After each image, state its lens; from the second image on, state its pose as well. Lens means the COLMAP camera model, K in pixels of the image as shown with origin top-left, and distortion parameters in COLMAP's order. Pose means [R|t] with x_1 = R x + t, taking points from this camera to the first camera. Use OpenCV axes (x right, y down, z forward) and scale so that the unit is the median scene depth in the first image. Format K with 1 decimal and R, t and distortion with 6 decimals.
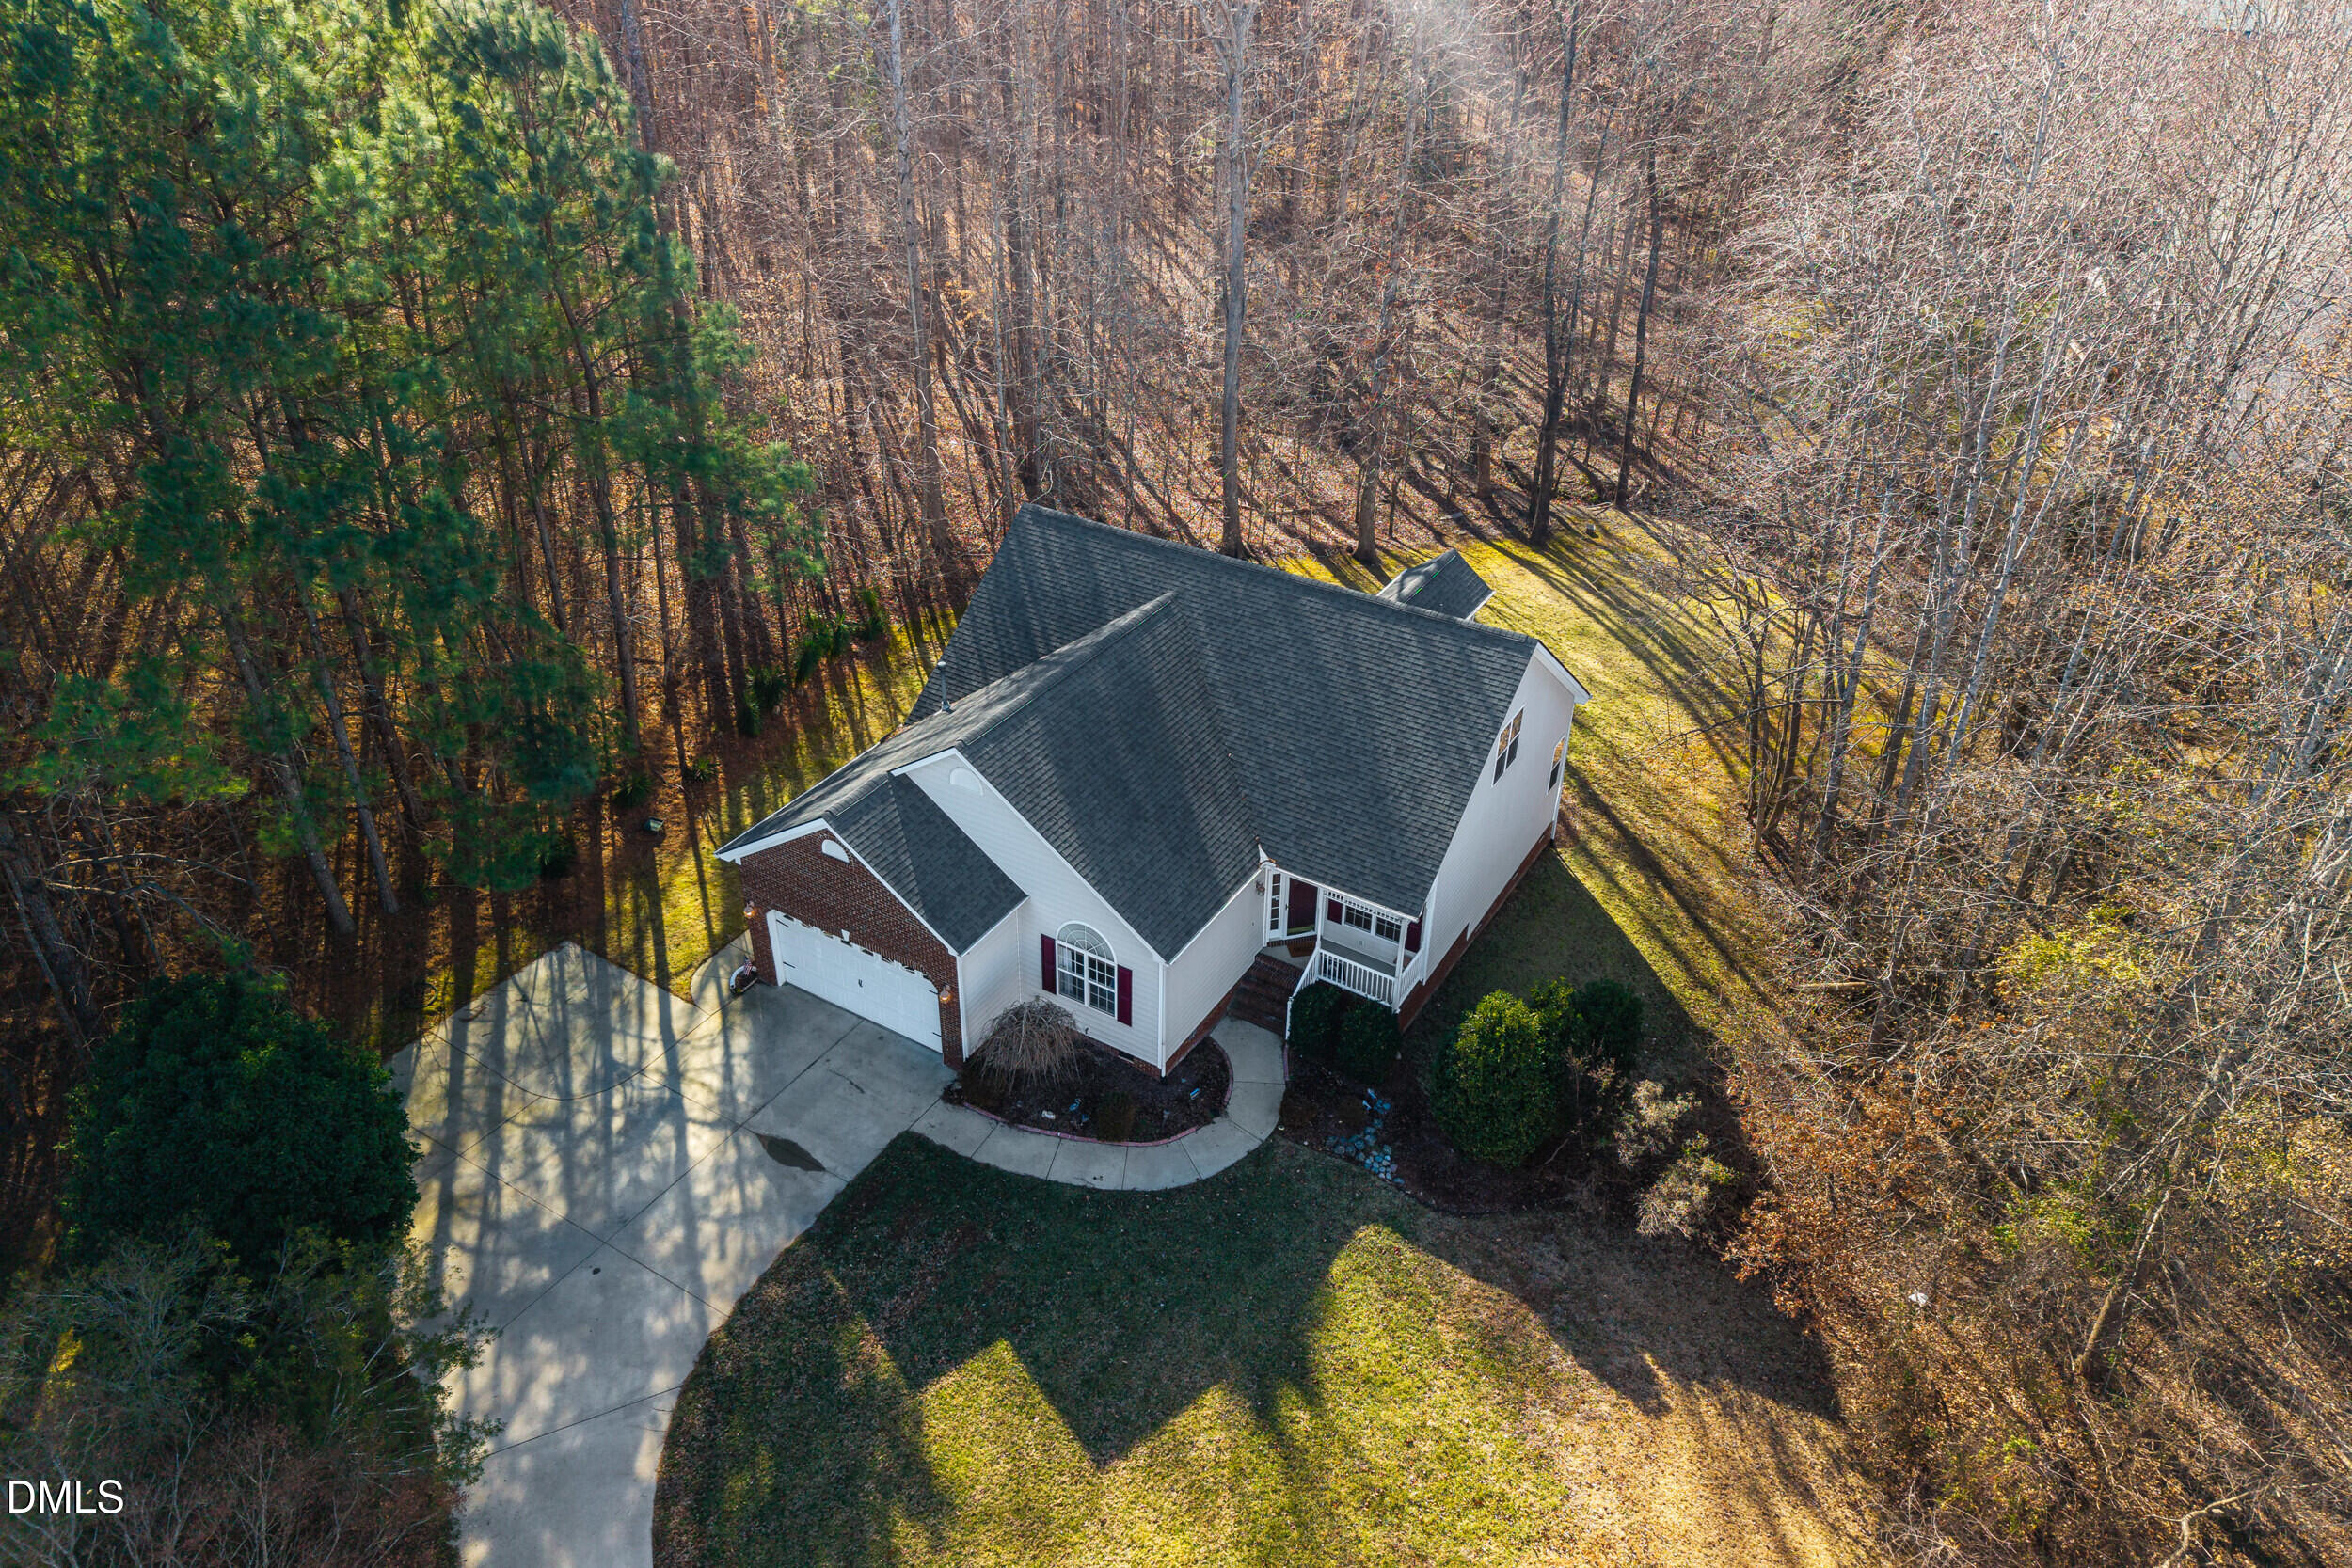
lens RADIAL K [[1668.0, 0, 1175.7], [0, 1668.0, 796.3], [0, 0, 1]] dist [0.058131, -0.043627]
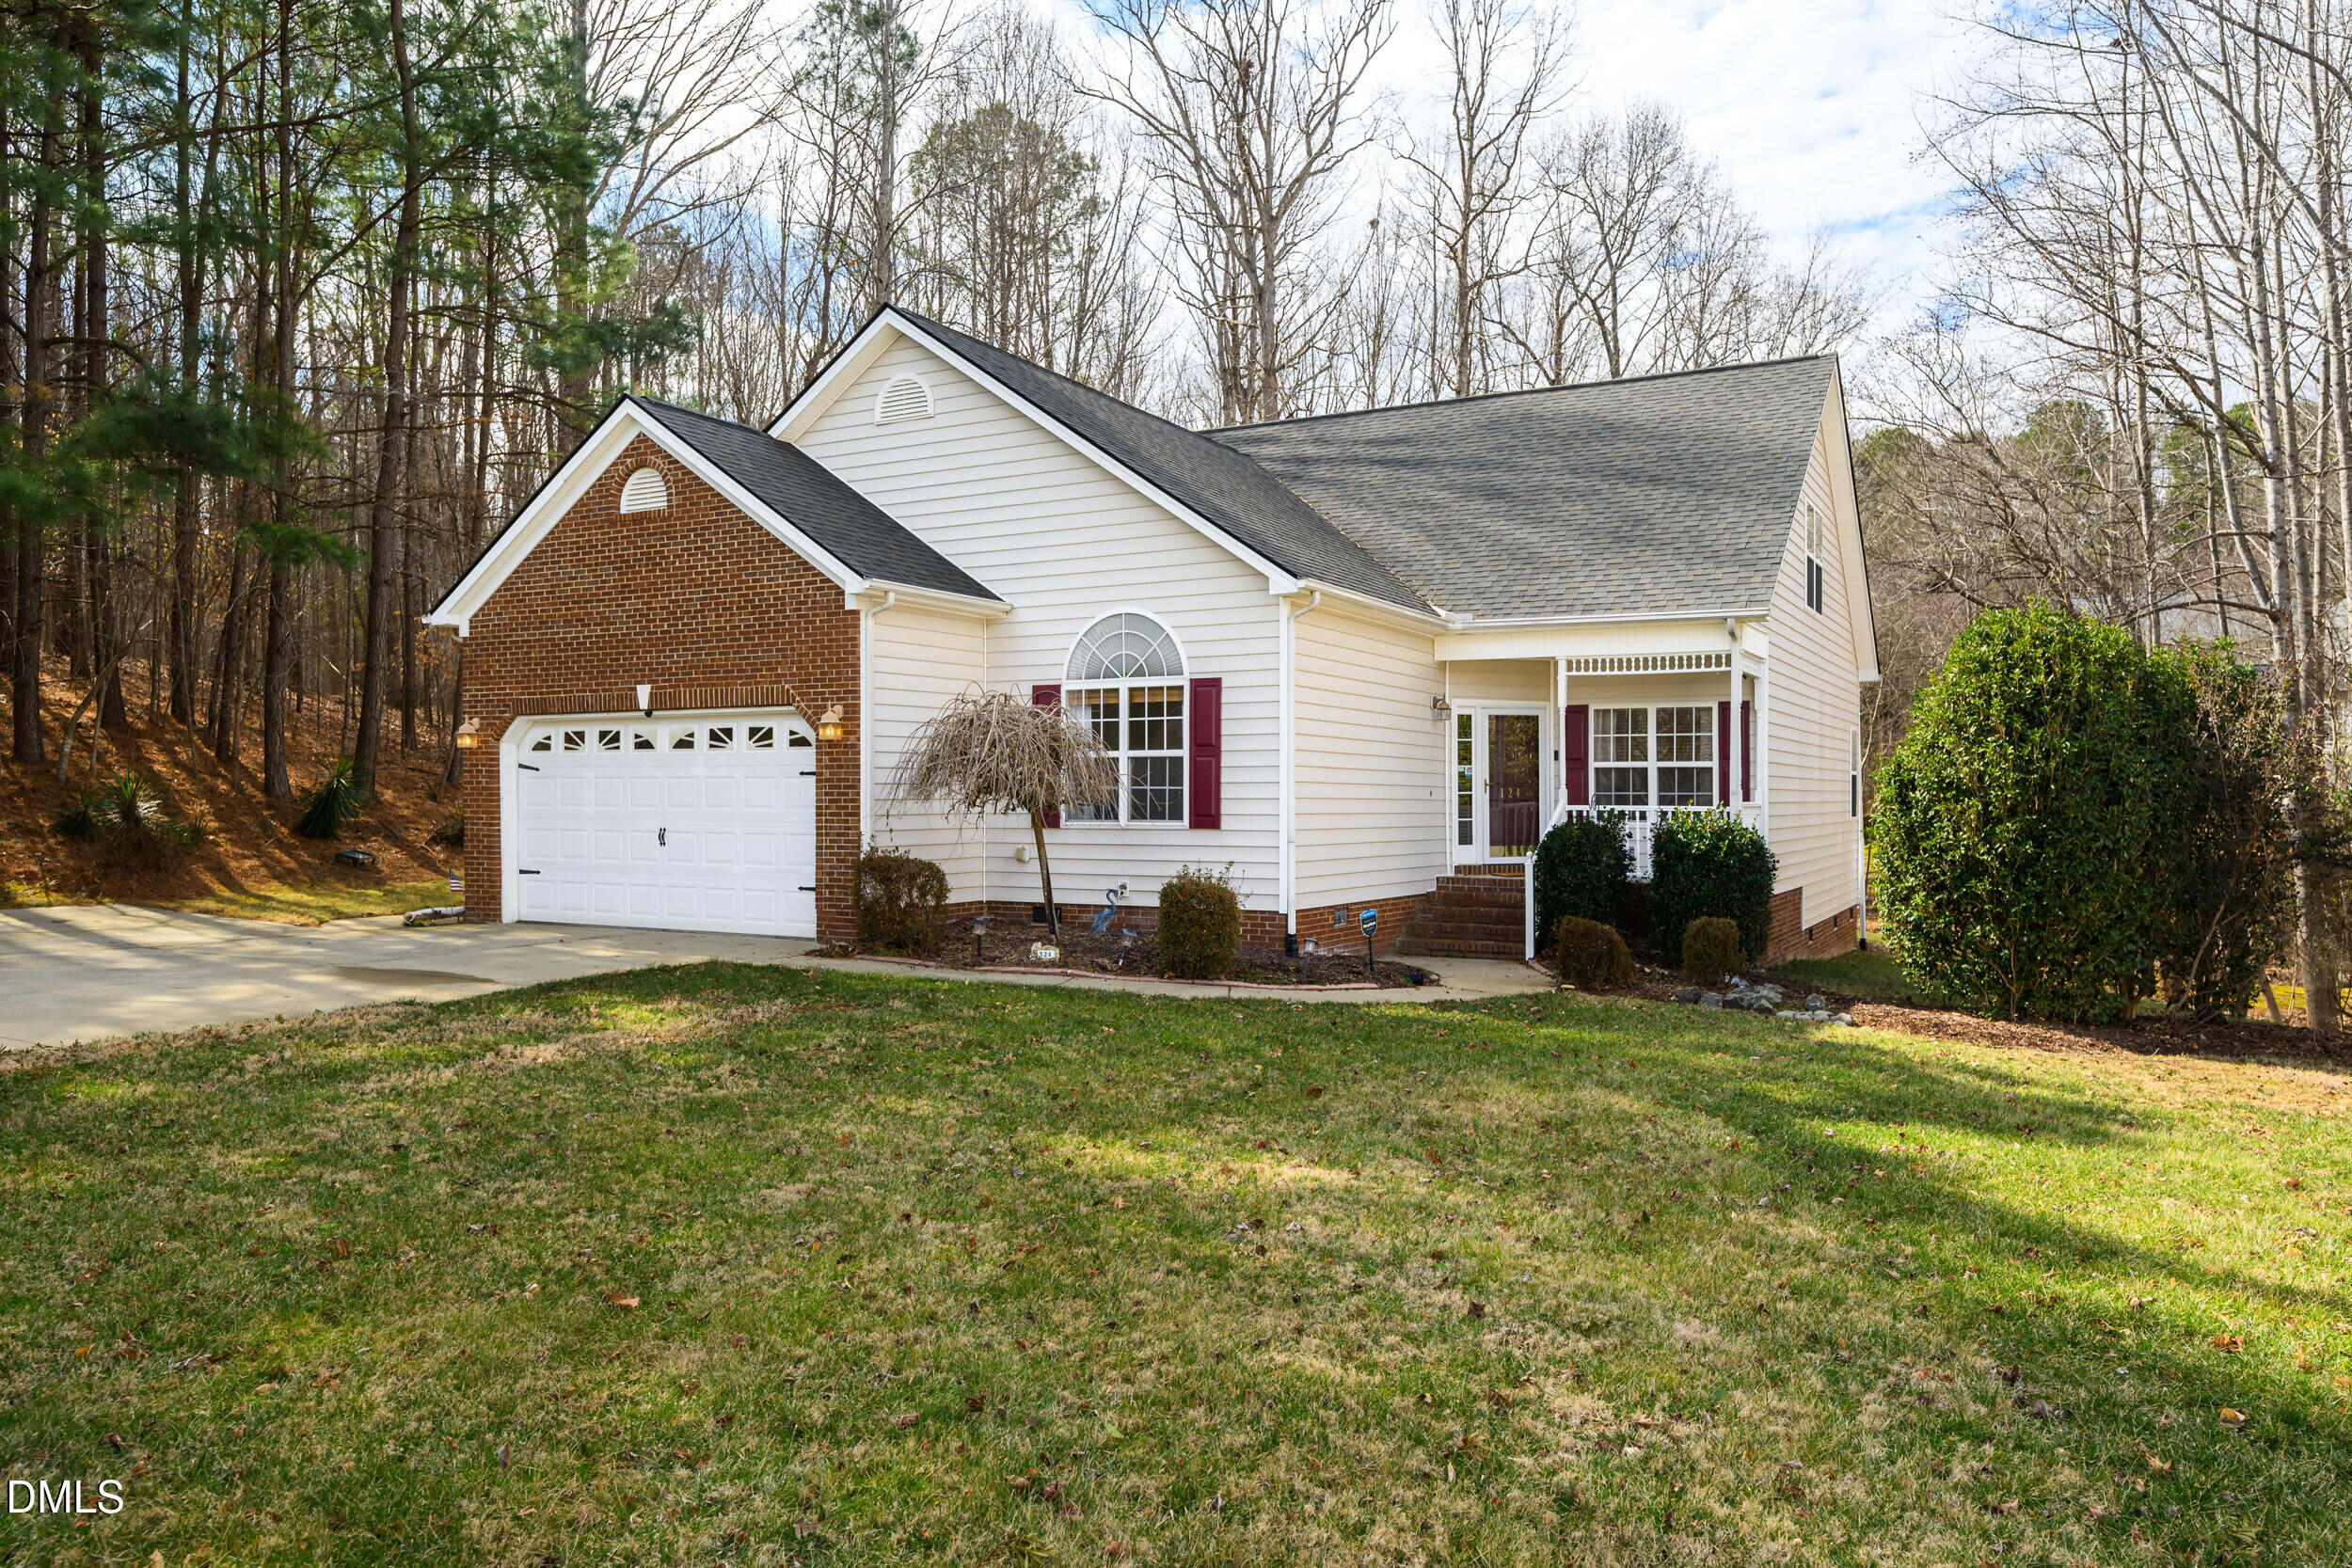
lens RADIAL K [[1668.0, 0, 1170.9], [0, 1668.0, 773.4], [0, 0, 1]] dist [0.058131, -0.043627]
pose [[0.999612, -0.023348, 0.015222, -0.046785], [0.027867, 0.846705, -0.531332, 0.372081], [-0.000483, 0.531550, 0.847027, 0.579374]]
